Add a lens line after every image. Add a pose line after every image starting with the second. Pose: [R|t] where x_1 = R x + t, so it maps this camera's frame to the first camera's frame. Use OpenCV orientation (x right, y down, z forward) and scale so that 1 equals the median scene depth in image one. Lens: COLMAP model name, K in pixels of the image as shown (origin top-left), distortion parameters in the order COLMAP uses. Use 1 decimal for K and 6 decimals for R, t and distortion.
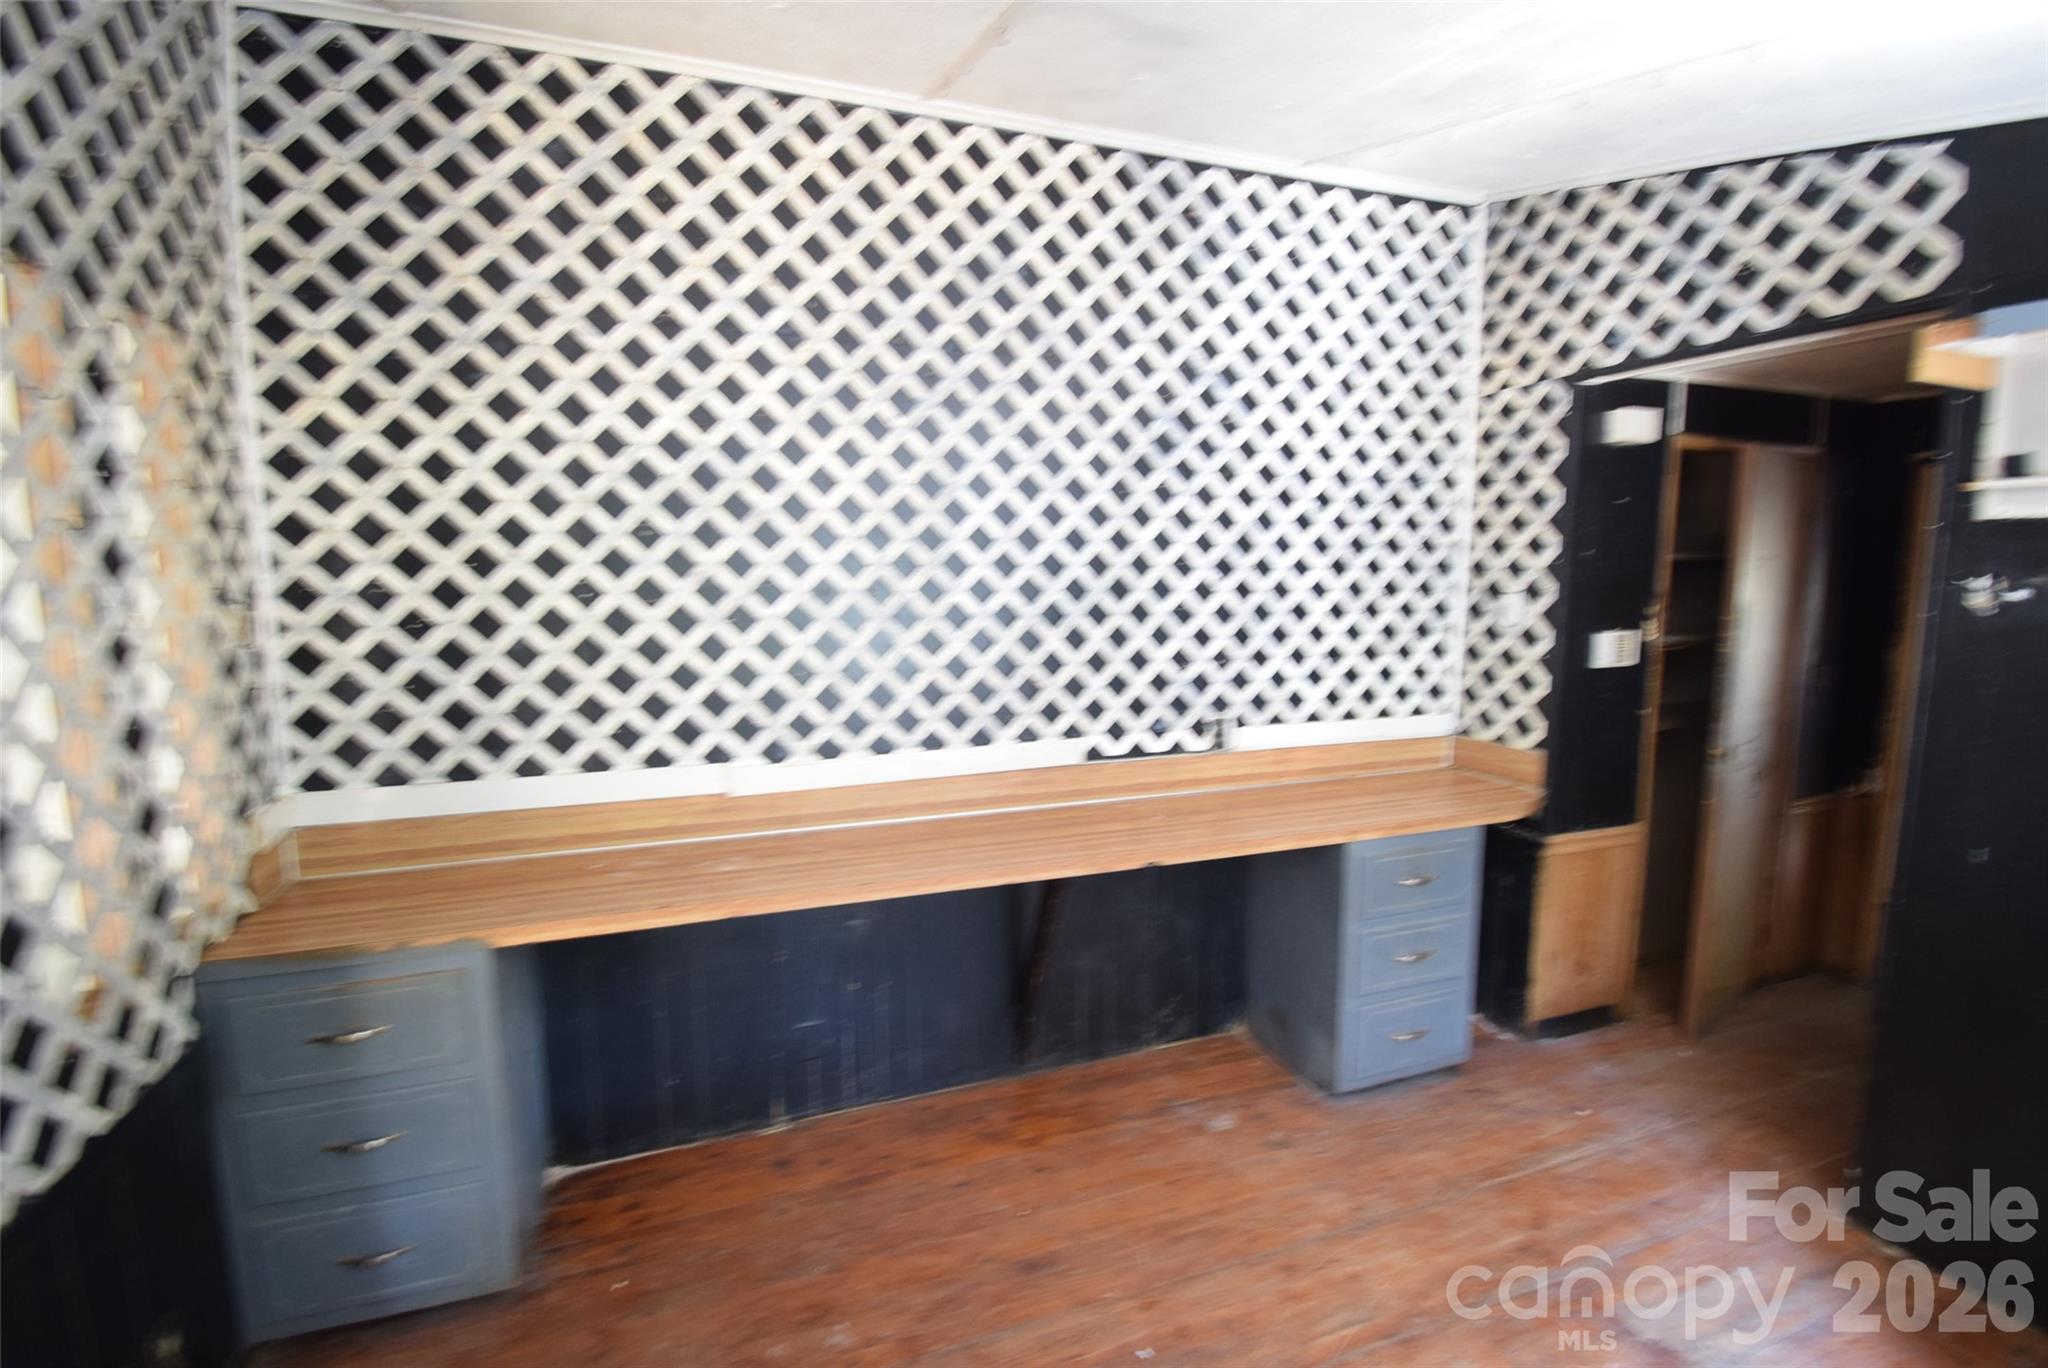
lens RADIAL K [[909.3, 0, 1026.3], [0, 909.3, 676.9], [0, 0, 1]] dist [0.014612, -0.022542]
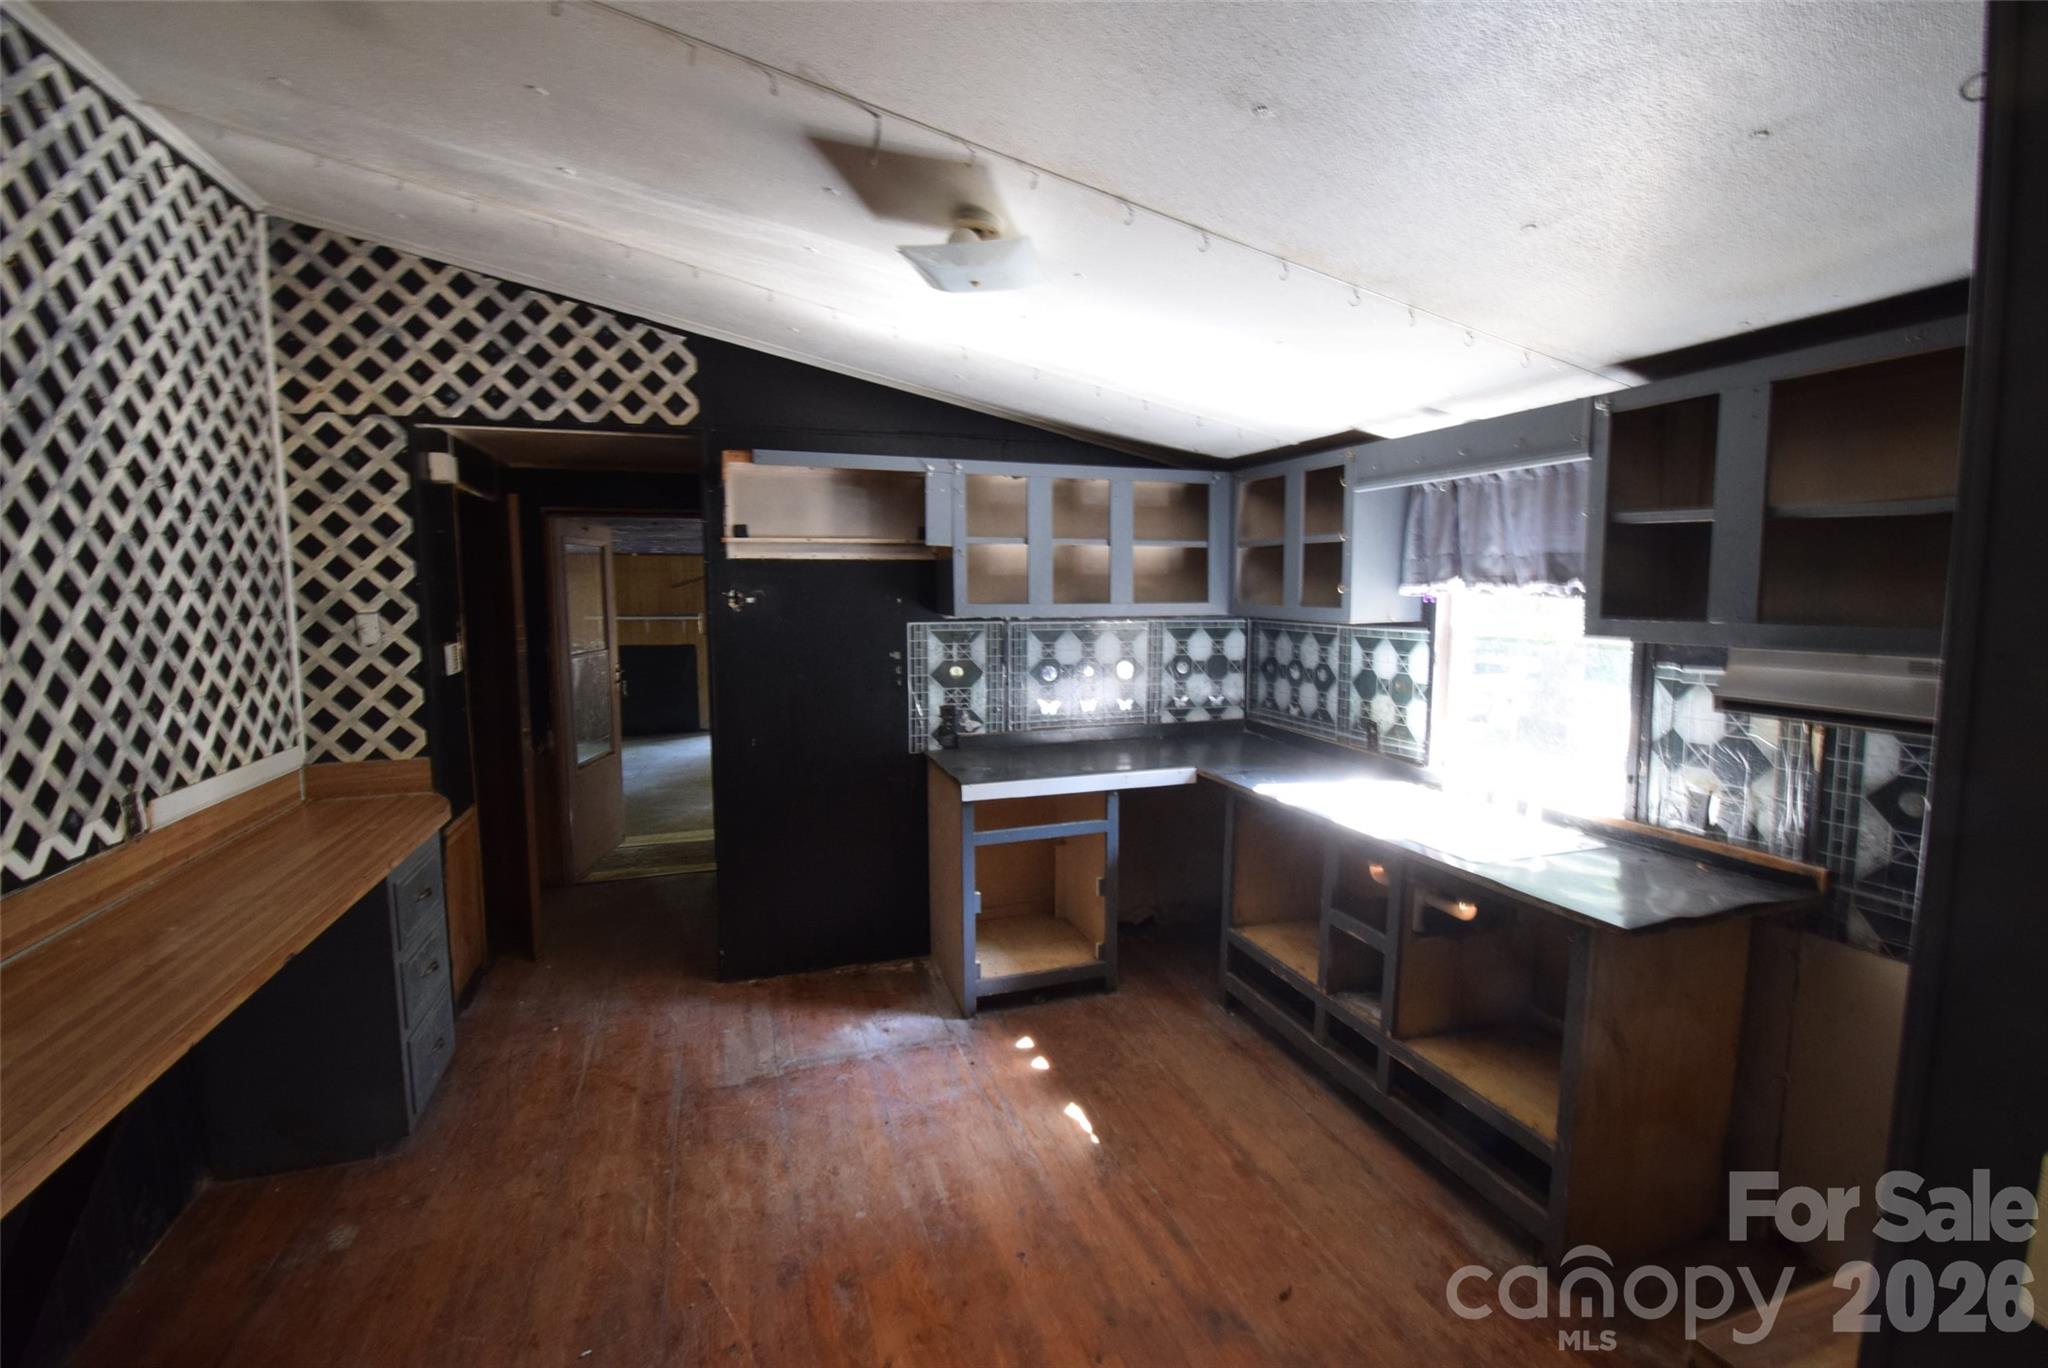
lens RADIAL K [[909.3, 0, 1026.3], [0, 909.3, 676.9], [0, 0, 1]] dist [0.014612, -0.022542]
pose [[0.022942, -0.100610, 0.994661, -0.583541], [0.126369, 0.987235, 0.096944, -0.032664], [-0.991718, 0.123471, 0.035363, 0.279599]]
